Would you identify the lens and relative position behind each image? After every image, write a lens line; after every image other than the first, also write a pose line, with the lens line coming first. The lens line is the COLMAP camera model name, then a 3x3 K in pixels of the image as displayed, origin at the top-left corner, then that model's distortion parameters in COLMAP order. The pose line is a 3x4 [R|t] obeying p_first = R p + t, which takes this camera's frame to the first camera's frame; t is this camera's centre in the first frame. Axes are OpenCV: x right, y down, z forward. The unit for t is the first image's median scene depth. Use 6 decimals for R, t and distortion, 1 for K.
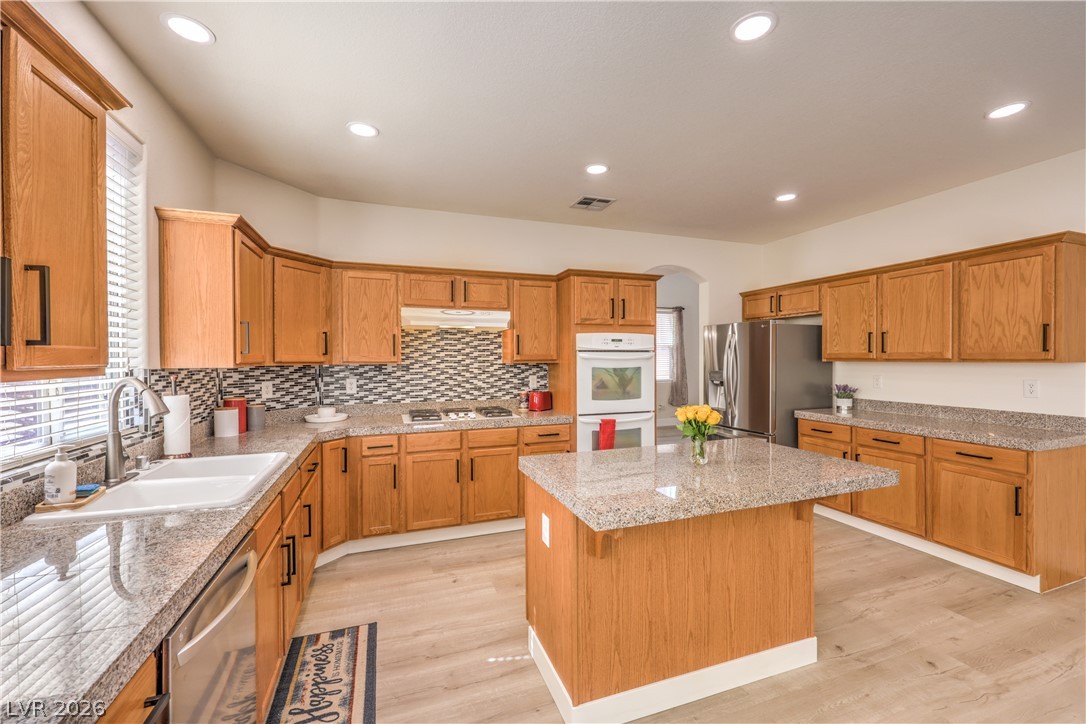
lens RADIAL K [[444.0, 0, 564.3], [0, 444.0, 360.8], [0, 0, 1]] dist [-0.002267, 0.001238]
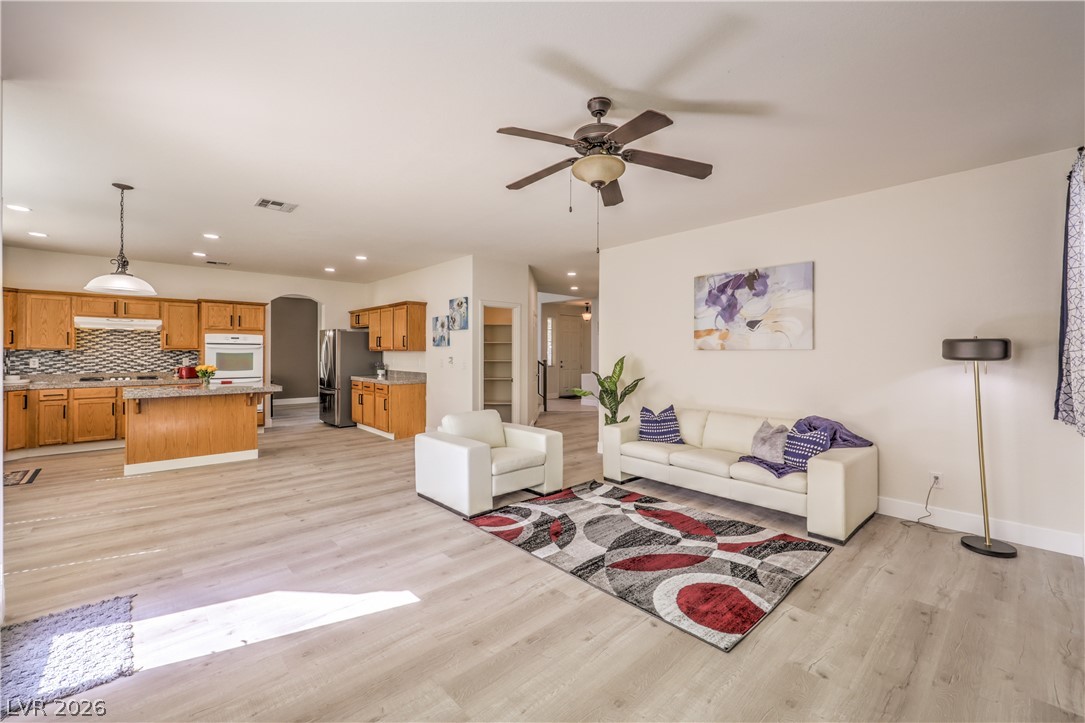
lens RADIAL K [[443.6, 0, 558.4], [0, 443.6, 351.2], [0, 0, 1]] dist [-0.002267, 0.001238]
pose [[0.925746, 0.009367, 0.378029, 0.662412], [-0.007406, 0.999951, -0.006641, 0.009788], [-0.378073, 0.003349, 0.925770, -1.190949]]
